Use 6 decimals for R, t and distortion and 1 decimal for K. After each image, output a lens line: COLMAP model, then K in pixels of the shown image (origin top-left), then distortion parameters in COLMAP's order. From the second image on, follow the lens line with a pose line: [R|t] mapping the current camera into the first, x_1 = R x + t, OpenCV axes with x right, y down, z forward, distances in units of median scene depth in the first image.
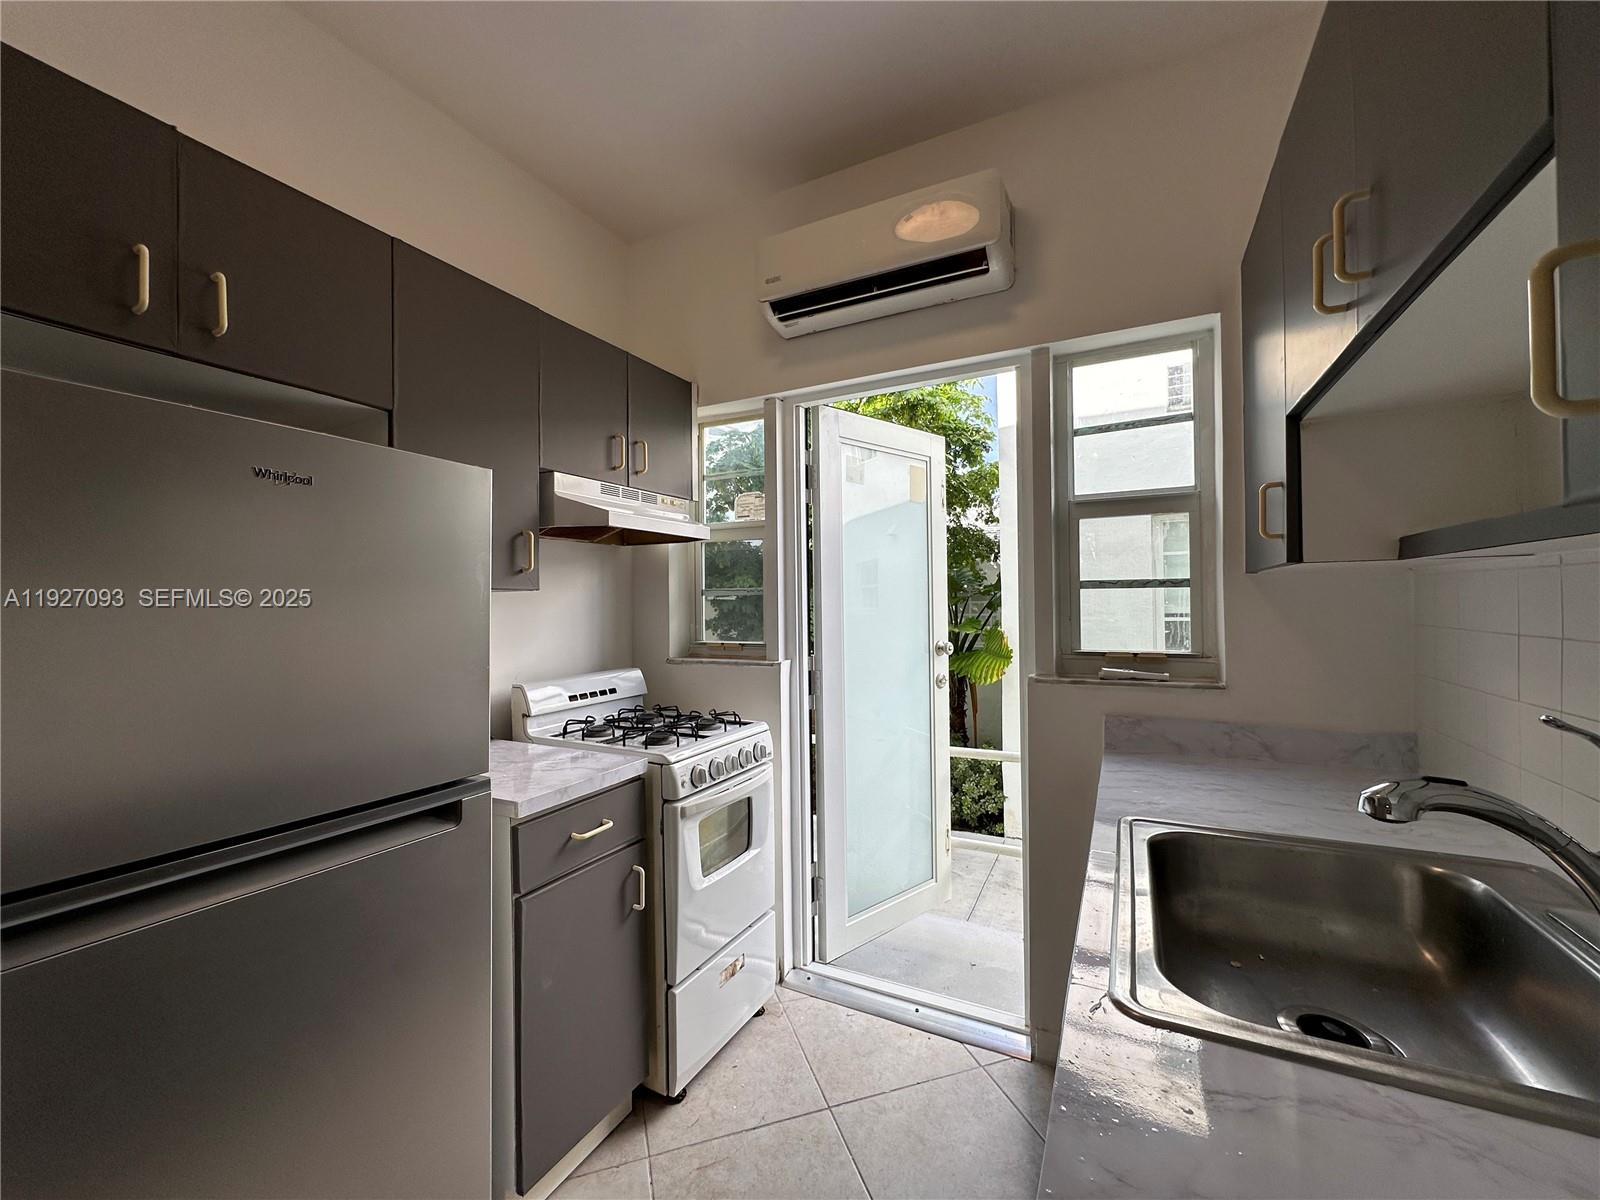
lens RADIAL K [[638.6, 0, 803.8], [0, 638.6, 596.9], [0, 0, 1]] dist [-0.007113, 0.000405]
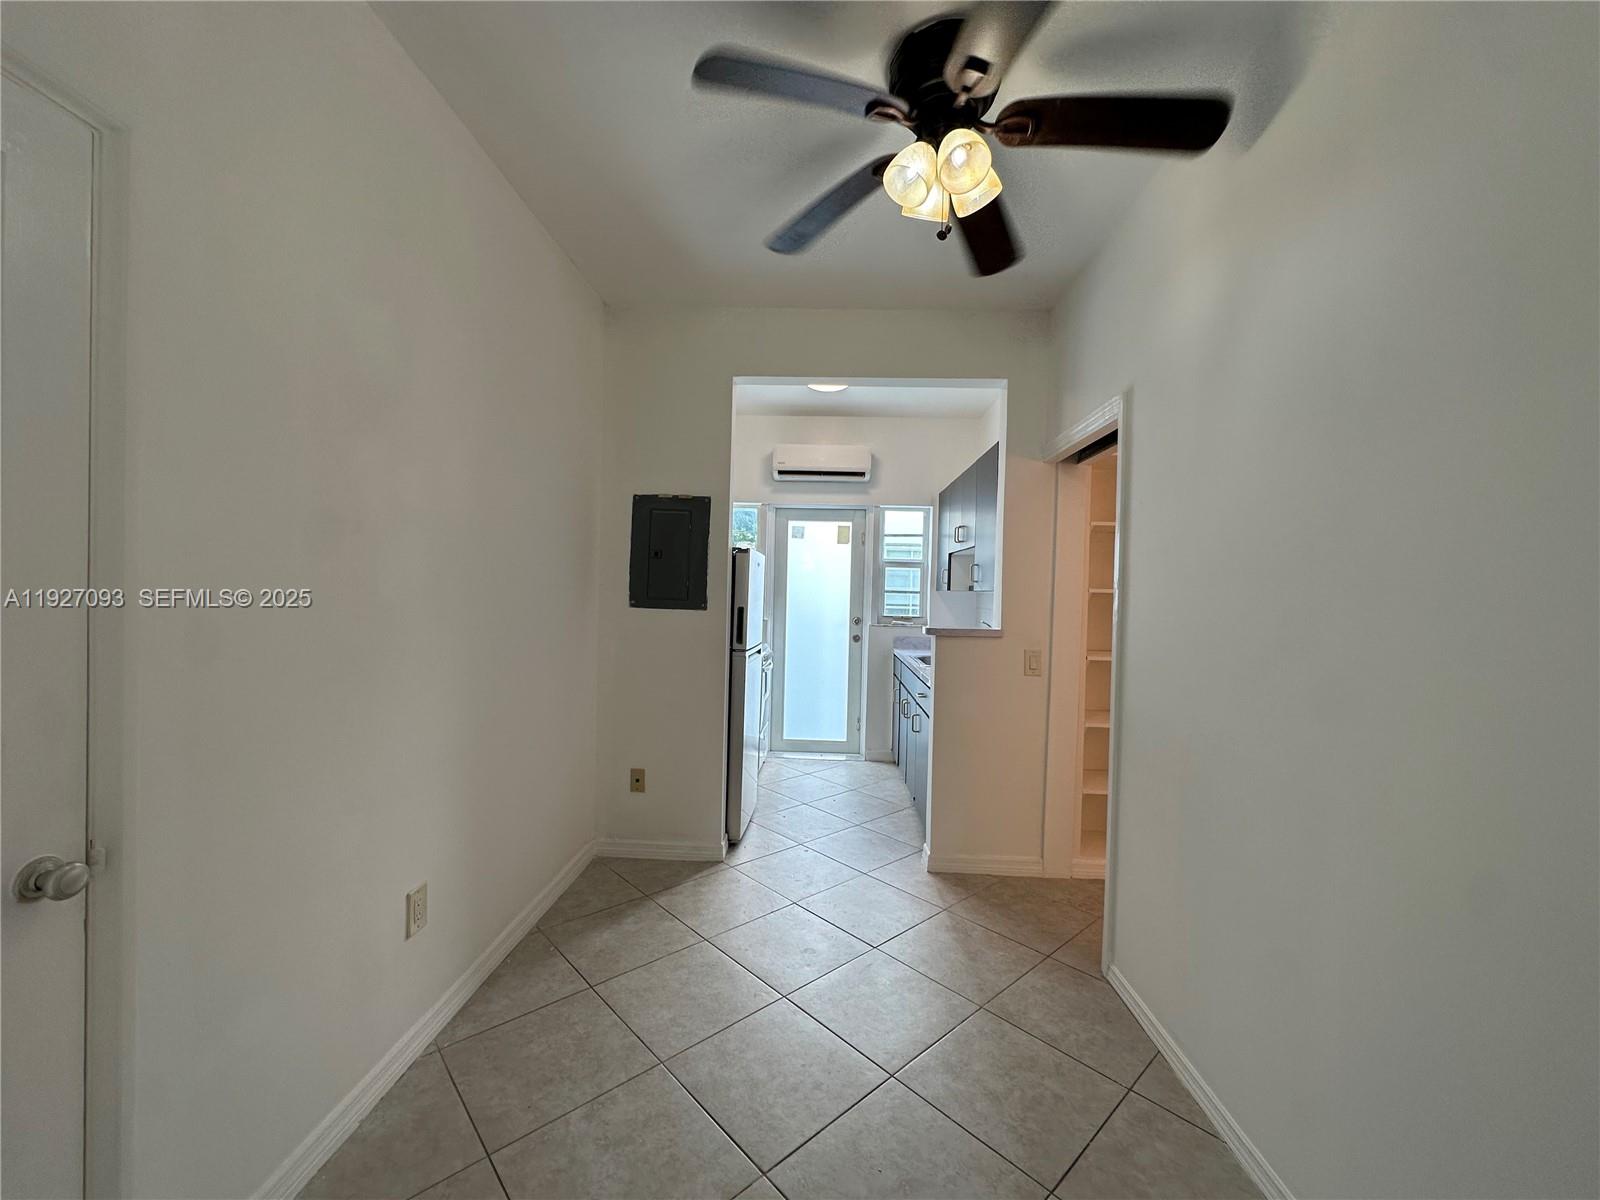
lens RADIAL K [[638.6, 0, 802.3], [0, 638.6, 600.6], [0, 0, 1]] dist [-0.007113, 0.000405]
pose [[0.909417, 0.023407, 0.415227, -1.113603], [-0.034796, 0.999197, 0.019882, -0.023178], [-0.414428, -0.032529, 0.909500, -1.462368]]
